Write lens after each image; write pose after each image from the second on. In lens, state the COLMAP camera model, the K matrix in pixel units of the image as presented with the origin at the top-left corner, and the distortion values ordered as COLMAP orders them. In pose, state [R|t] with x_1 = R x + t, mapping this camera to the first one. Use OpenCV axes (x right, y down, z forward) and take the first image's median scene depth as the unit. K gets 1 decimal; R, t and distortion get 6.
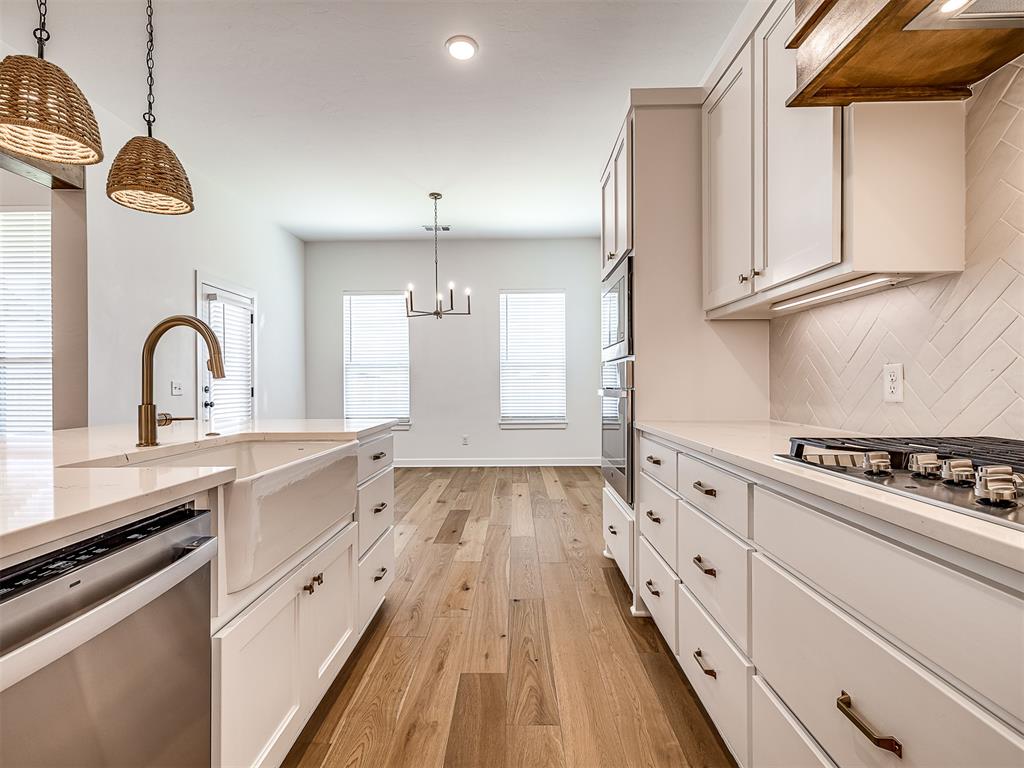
lens RADIAL K [[484.6, 0, 514.6], [0, 484.6, 379.8], [0, 0, 1]] dist [0.003432, -0.000685]
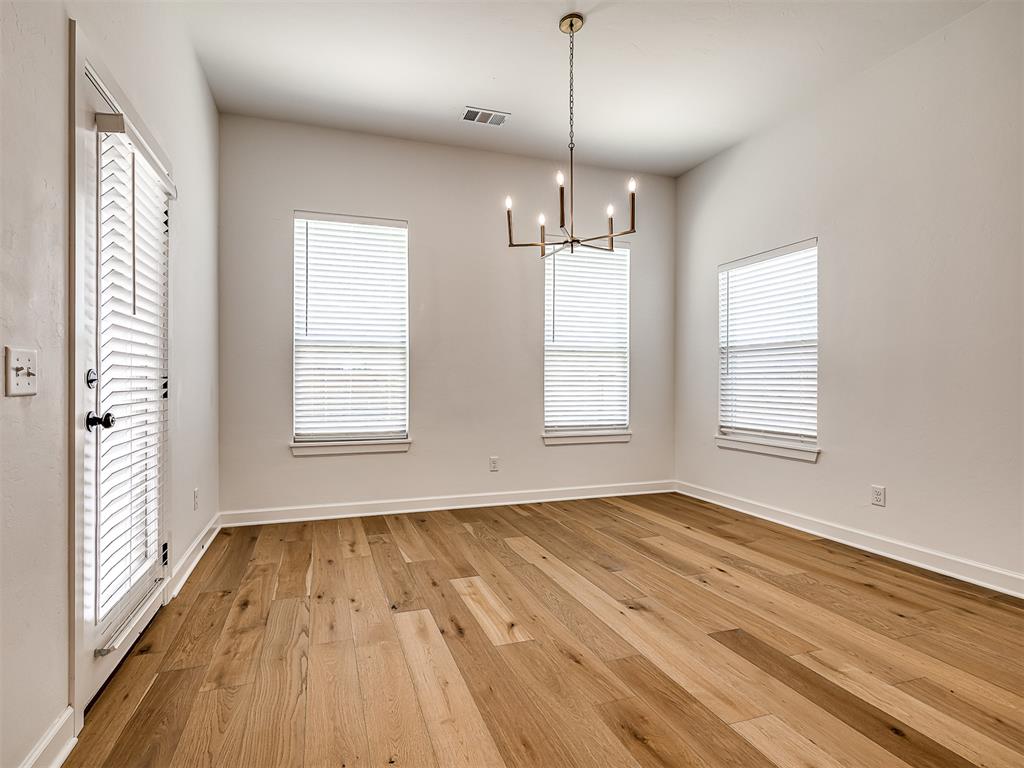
lens RADIAL K [[483.8, 0, 464.2], [0, 483.8, 382.1], [0, 0, 1]] dist [-0.001134, -0.000344]
pose [[0.956134, 0.008025, 0.292819, -0.326646], [-0.010468, 0.999922, 0.006776, 0.011866], [-0.292742, -0.009544, 0.956144, 0.398189]]
